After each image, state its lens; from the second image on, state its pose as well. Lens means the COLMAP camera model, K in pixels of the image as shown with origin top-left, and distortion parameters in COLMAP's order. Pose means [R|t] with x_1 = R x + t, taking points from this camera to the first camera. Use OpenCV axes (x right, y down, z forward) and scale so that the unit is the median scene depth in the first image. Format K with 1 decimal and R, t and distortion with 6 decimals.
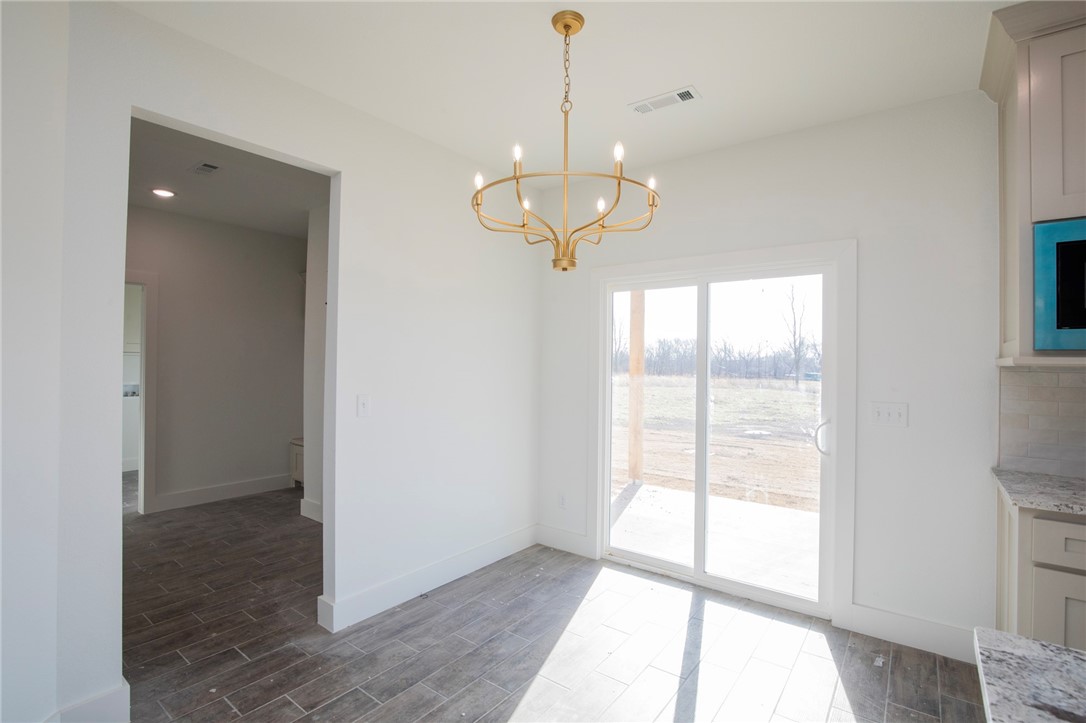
lens RADIAL K [[502.3, 0, 553.8], [0, 502.3, 358.2], [0, 0, 1]] dist [-0.034144, 0.007673]
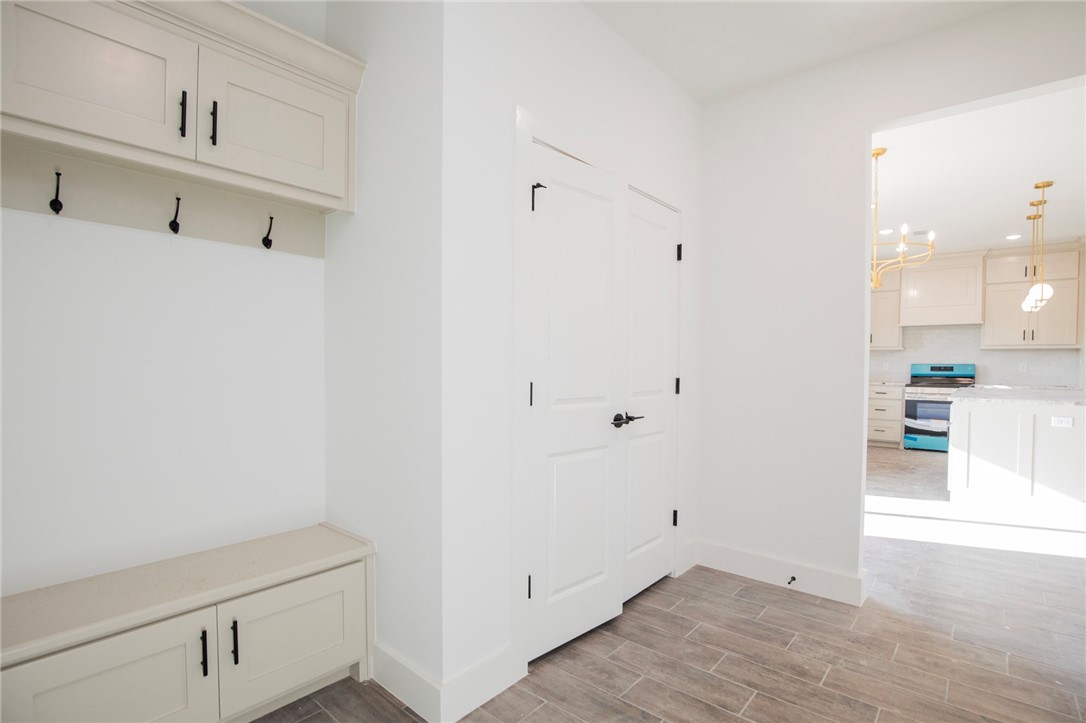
lens RADIAL K [[514.7, 0, 541.8], [0, 514.7, 380.6], [0, 0, 1]] dist [-0.040539, 0.008960]
pose [[0.088404, -0.048995, 0.994879, -1.544189], [-0.010027, 0.998695, 0.050074, 0.068123], [-0.996034, -0.014402, 0.087797, 1.610428]]
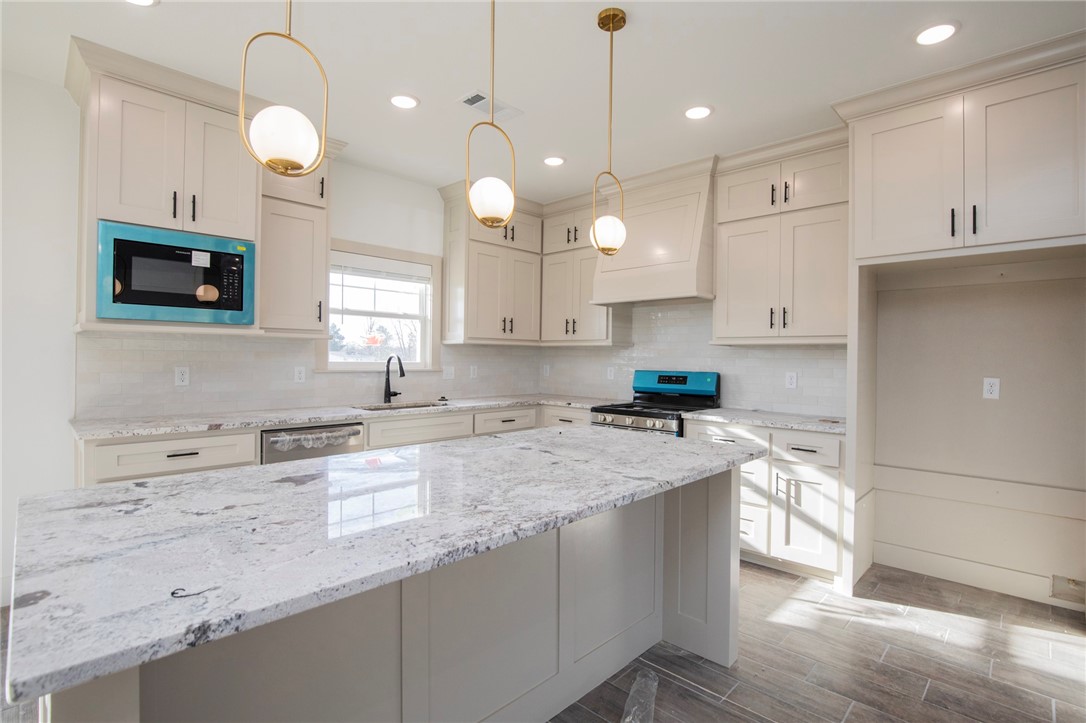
lens RADIAL K [[519.7, 0, 555.3], [0, 519.7, 358.6], [0, 0, 1]] dist [-0.025386, 0.001134]
pose [[0.119386, -0.015055, 0.992734, -0.152995], [-0.019441, 0.999658, 0.017498, 0.031912], [-0.992658, -0.021389, 0.119052, -0.264906]]
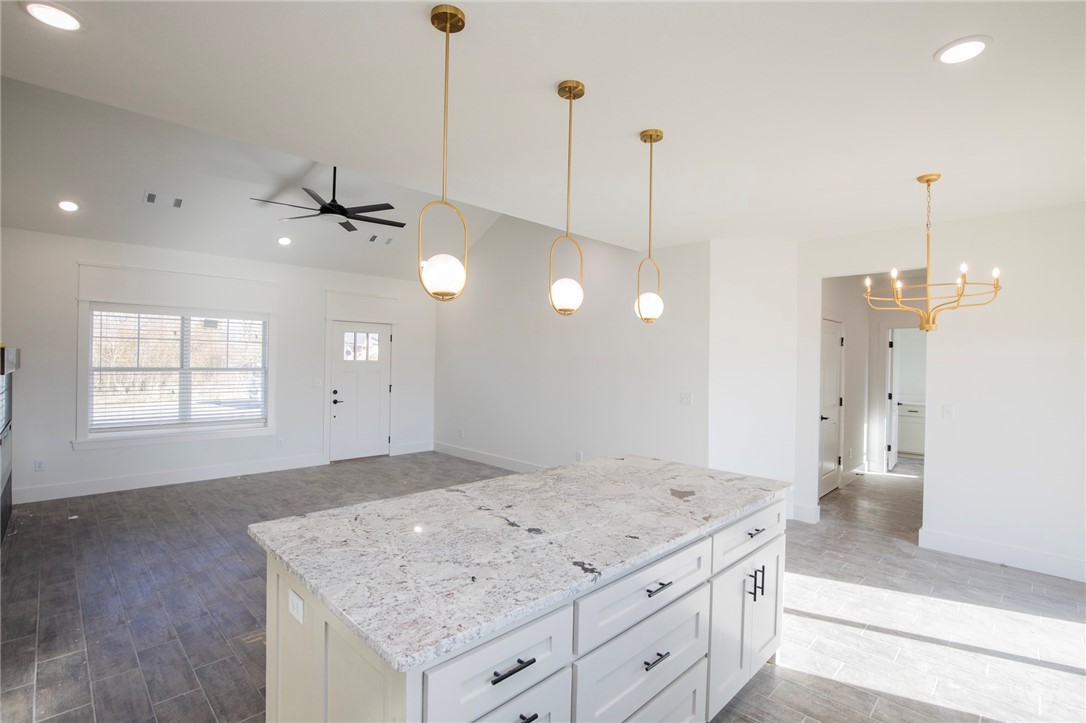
lens RADIAL K [[502.8, 0, 548.7], [0, 502.8, 357.4], [0, 0, 1]] dist [-0.034342, 0.009506]
pose [[-0.143600, -0.017187, -0.989487, 1.404635], [-0.009314, 0.999828, -0.016015, -0.040821], [0.989592, 0.006916, -0.143735, 0.003971]]
